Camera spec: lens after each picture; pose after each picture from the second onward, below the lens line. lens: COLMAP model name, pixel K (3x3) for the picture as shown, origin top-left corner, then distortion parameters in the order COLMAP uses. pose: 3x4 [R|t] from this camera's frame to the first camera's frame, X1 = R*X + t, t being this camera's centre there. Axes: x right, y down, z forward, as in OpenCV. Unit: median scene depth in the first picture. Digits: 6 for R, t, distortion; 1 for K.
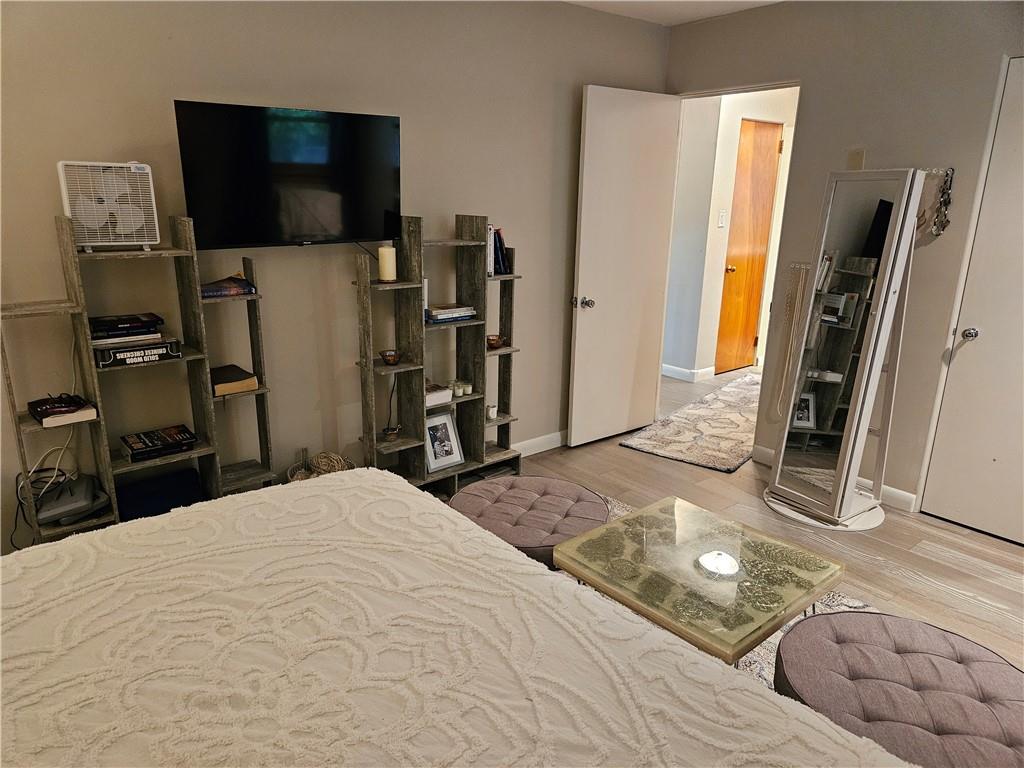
lens RADIAL K [[685.1, 0, 503.6], [0, 685.1, 388.0], [0, 0, 1]] dist [0.065115, -0.056117]
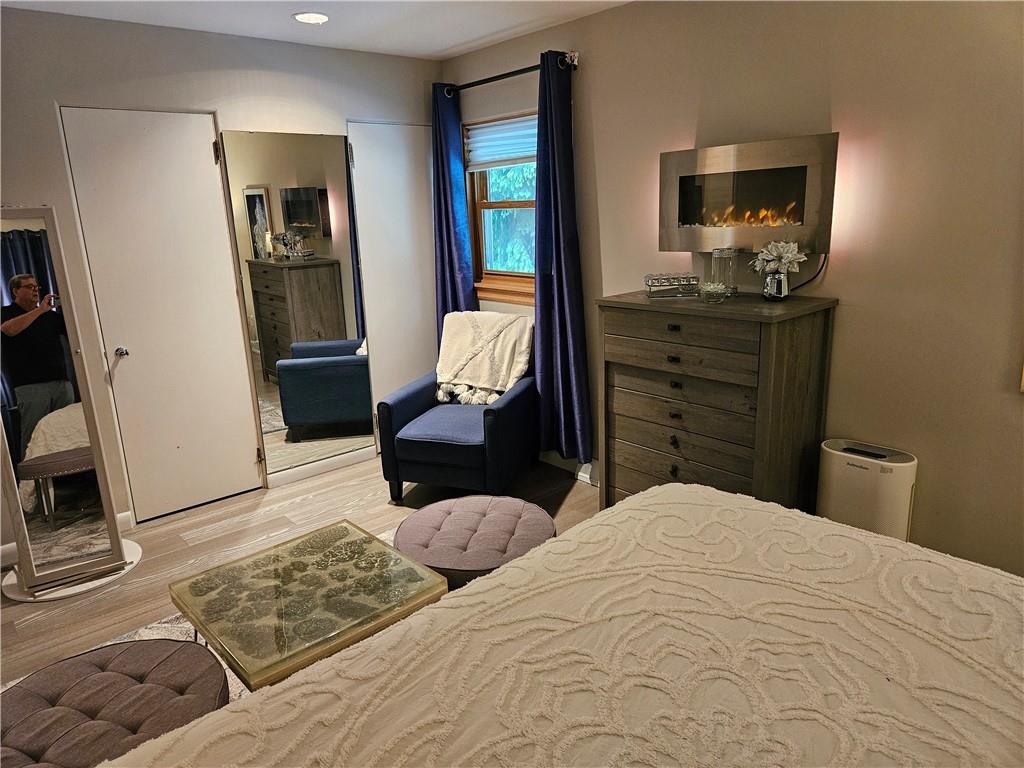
lens RADIAL K [[685.1, 0, 505.6], [0, 685.1, 383.1], [0, 0, 1]] dist [0.065115, -0.056117]
pose [[-0.038409, -0.257942, 0.965397, -0.418494], [0.301900, 0.917967, 0.257280, -0.130354], [-0.952565, 0.301335, 0.042615, 0.388797]]
